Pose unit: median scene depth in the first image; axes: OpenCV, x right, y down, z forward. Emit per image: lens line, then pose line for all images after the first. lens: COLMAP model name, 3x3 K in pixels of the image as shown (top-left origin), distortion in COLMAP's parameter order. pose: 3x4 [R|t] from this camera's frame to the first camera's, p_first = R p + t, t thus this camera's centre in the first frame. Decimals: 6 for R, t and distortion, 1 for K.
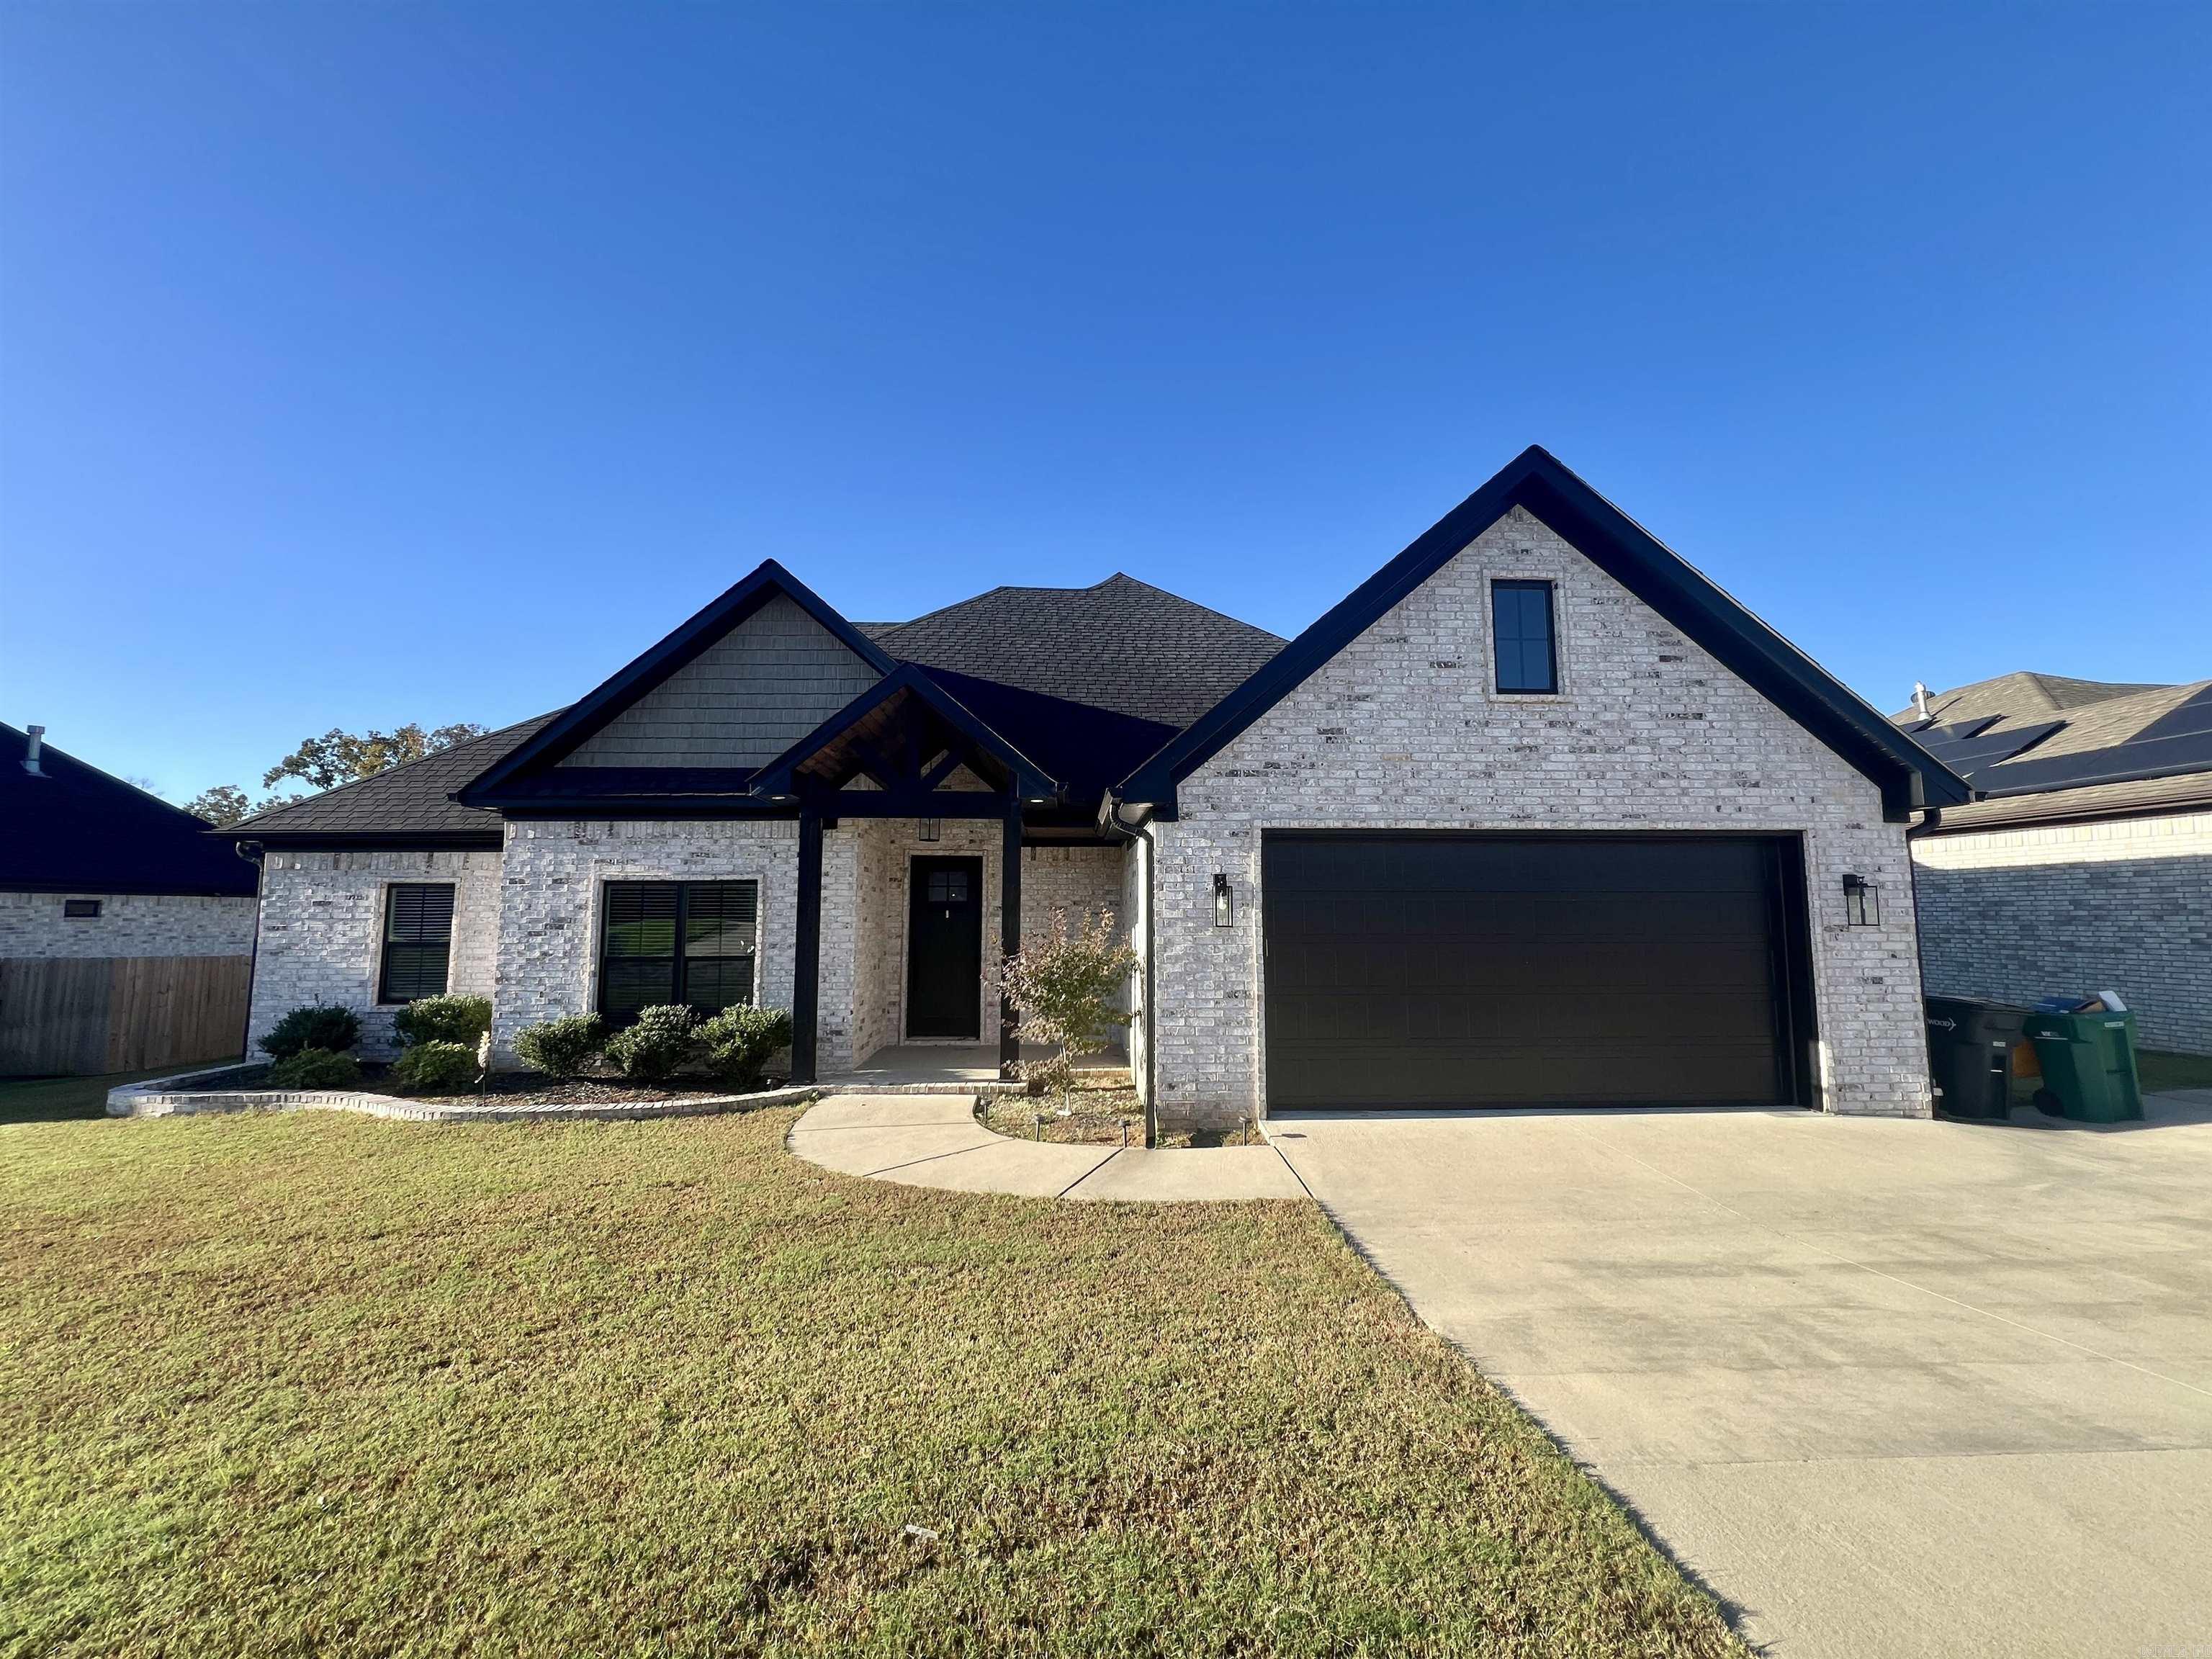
lens RADIAL K [[891.9, 0, 1103.8], [0, 891.9, 823.4], [0, 0, 1]] dist [0.000091, 0.000372]
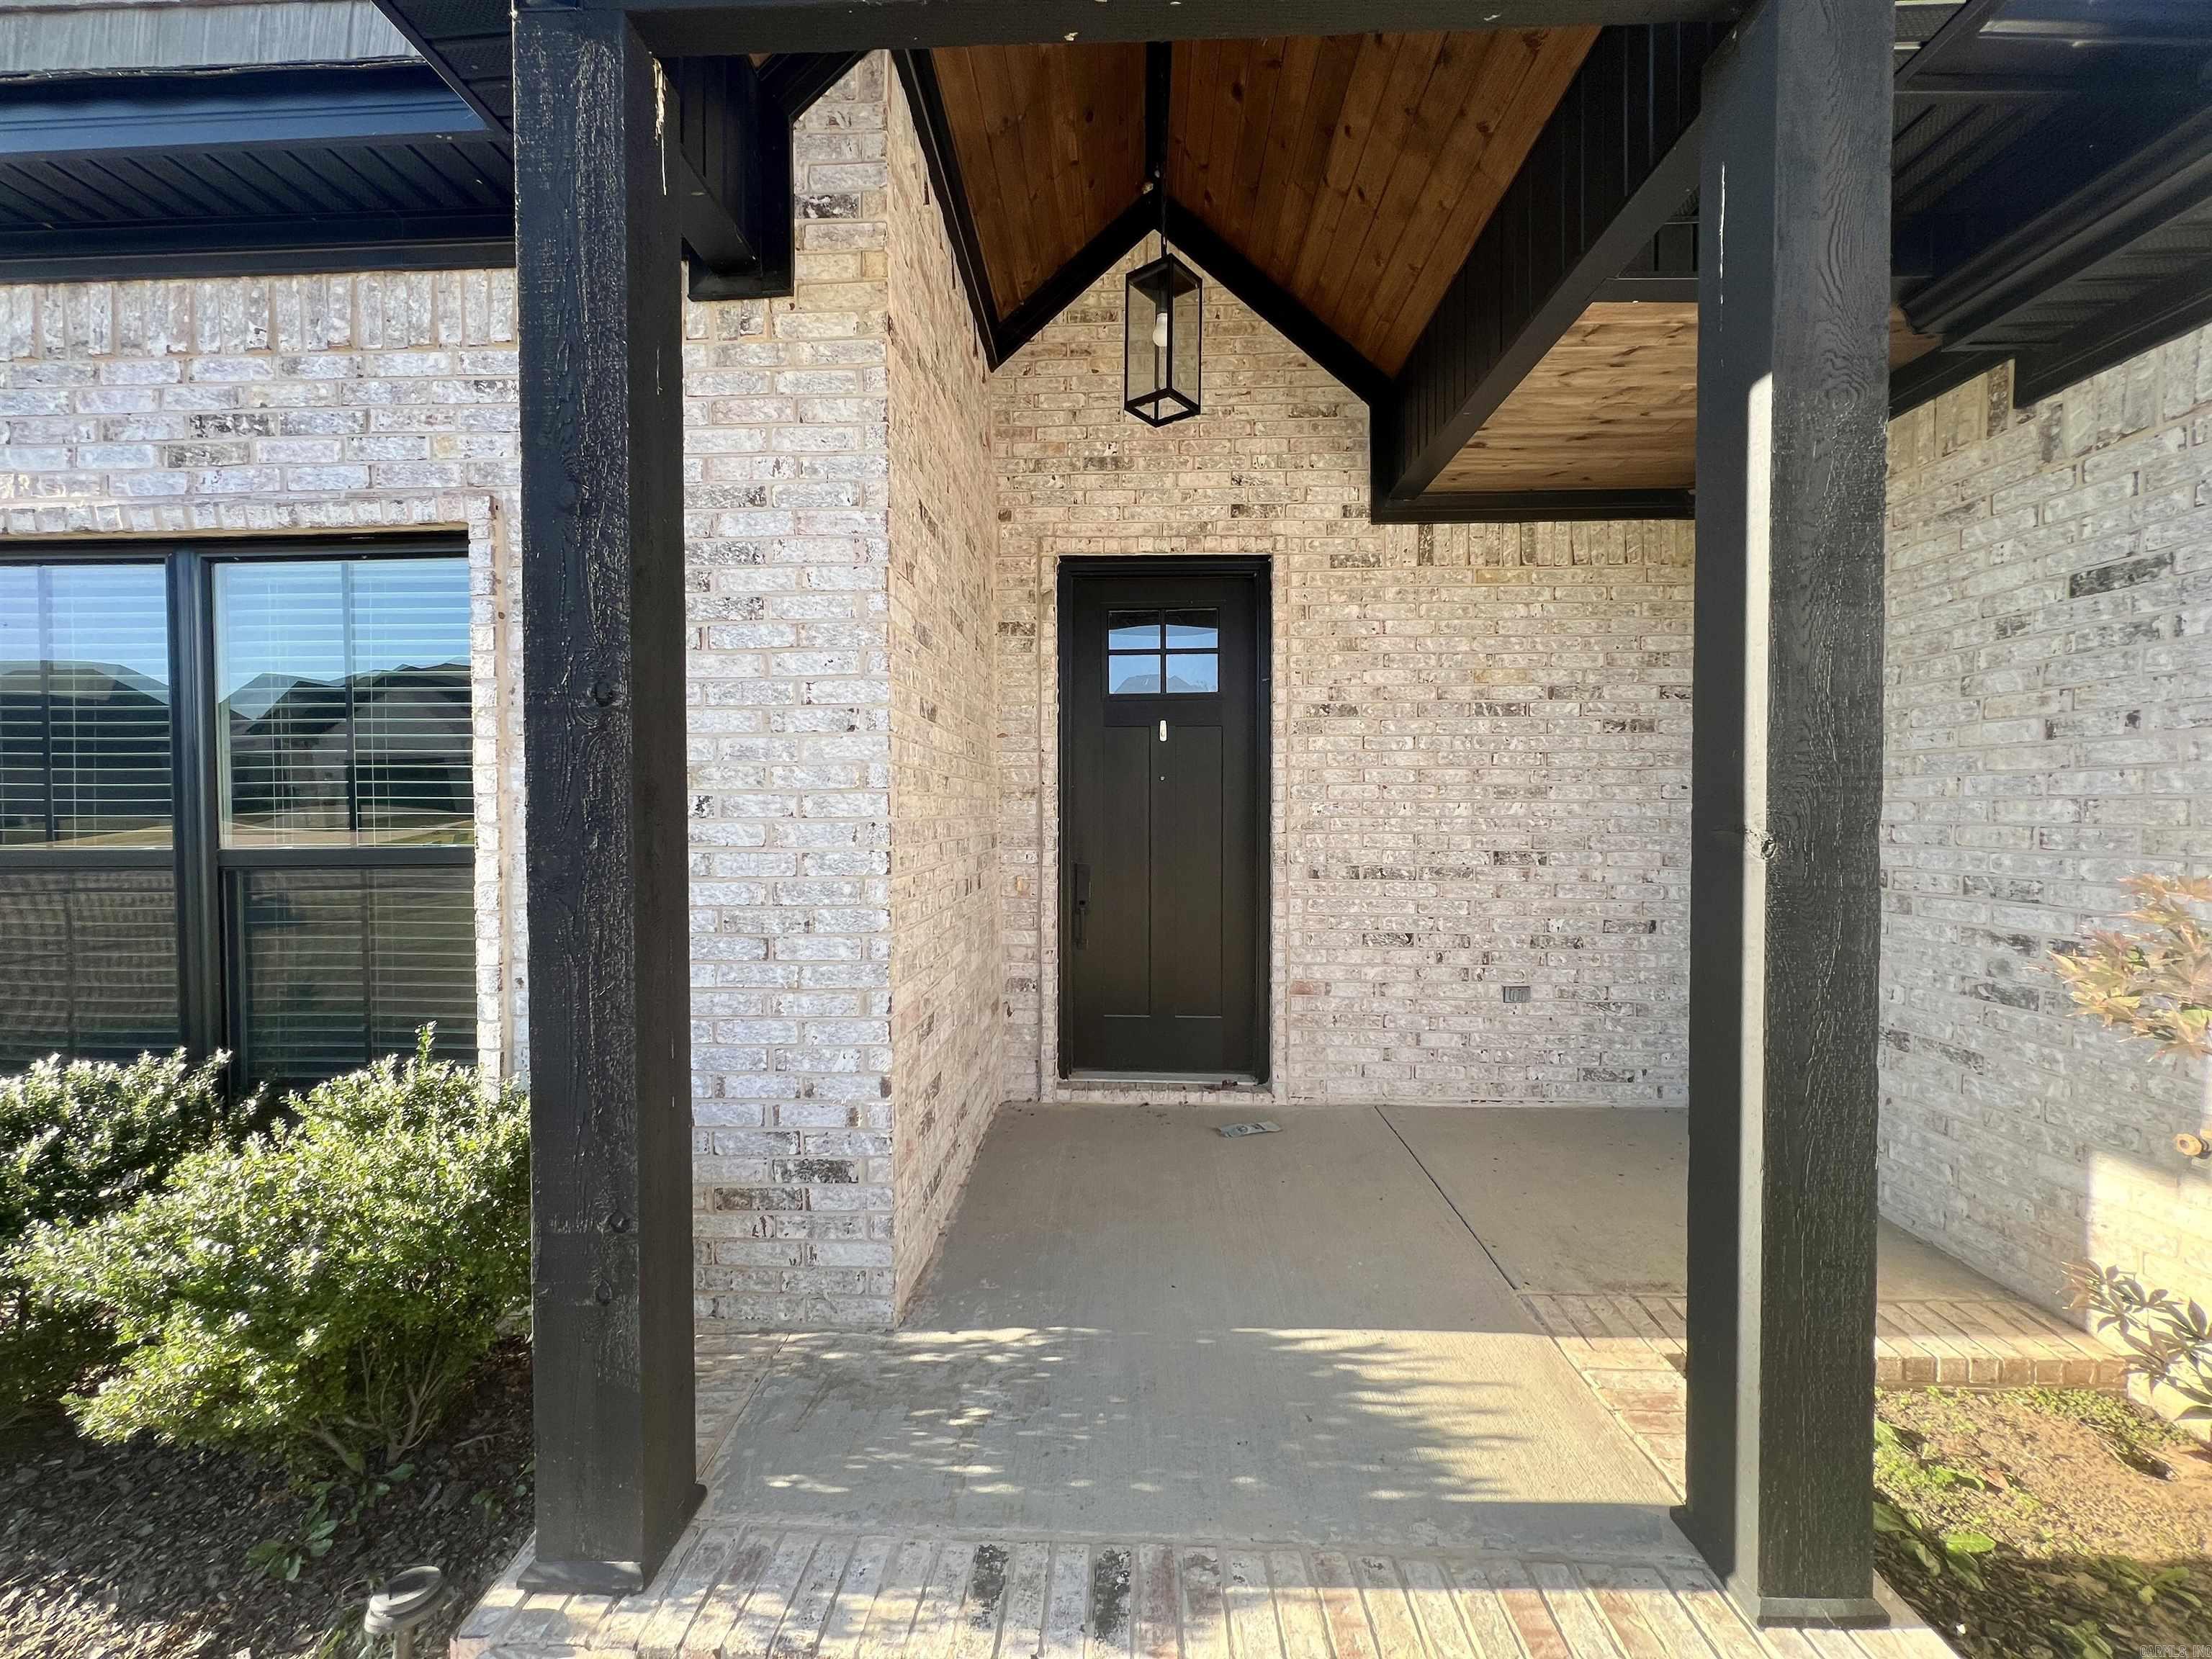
lens RADIAL K [[891.9, 0, 1105.4], [0, 891.9, 832.2], [0, 0, 1]] dist [0.000091, 0.000372]
pose [[0.997104, 0.001381, -0.076042, -0.176982], [0.008613, 0.991352, 0.130943, 0.098316], [0.075565, -0.131219, 0.988469, 0.667629]]
